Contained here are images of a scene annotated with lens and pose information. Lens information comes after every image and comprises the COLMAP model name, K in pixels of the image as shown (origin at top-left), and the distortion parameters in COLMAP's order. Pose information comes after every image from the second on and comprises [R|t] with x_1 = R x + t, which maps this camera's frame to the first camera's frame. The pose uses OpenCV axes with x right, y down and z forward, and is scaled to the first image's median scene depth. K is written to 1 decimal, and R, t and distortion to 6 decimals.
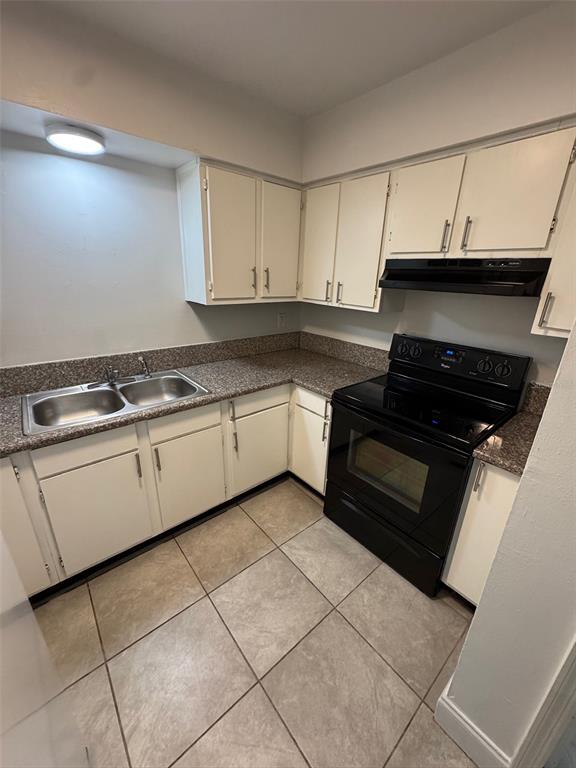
lens RADIAL K [[305.3, 0, 289.7], [0, 305.3, 383.3], [0, 0, 1]] dist [-0.006113, 0.001248]
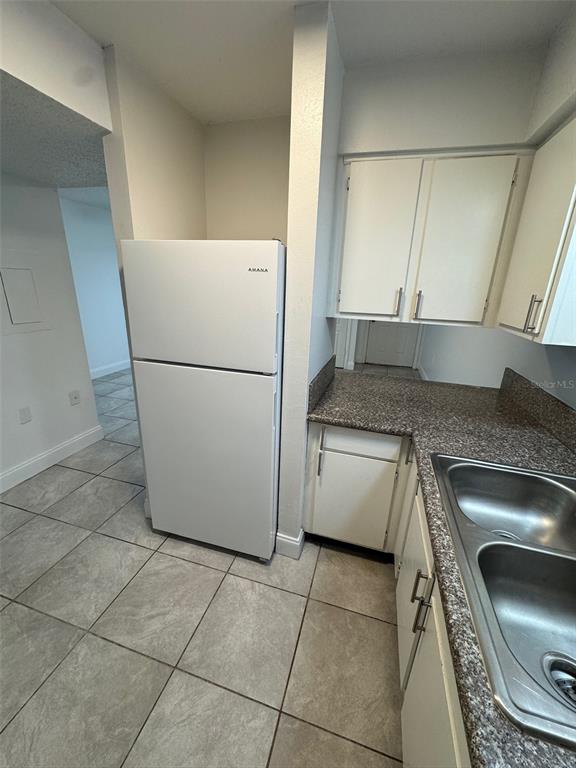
lens RADIAL K [[305.3, 0, 288.5], [0, 305.3, 380.8], [0, 0, 1]] dist [-0.006113, 0.001248]
pose [[-0.830649, 0.110946, -0.545631, 0.021734], [-0.247001, 0.804824, 0.539675, -0.307993], [0.499011, 0.583052, -0.641123, 0.900619]]
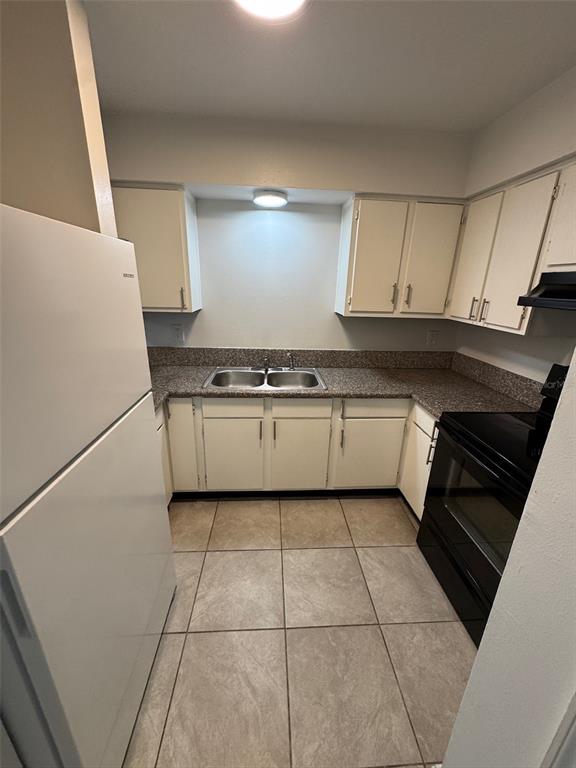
lens RADIAL K [[305.3, 0, 289.2], [0, 305.3, 382.7], [0, 0, 1]] dist [-0.006113, 0.001248]
pose [[0.800826, 0.176520, -0.572292, 0.292712], [-0.207426, 0.978184, 0.011457, 0.022877], [0.561829, 0.109534, 0.819970, -0.042742]]
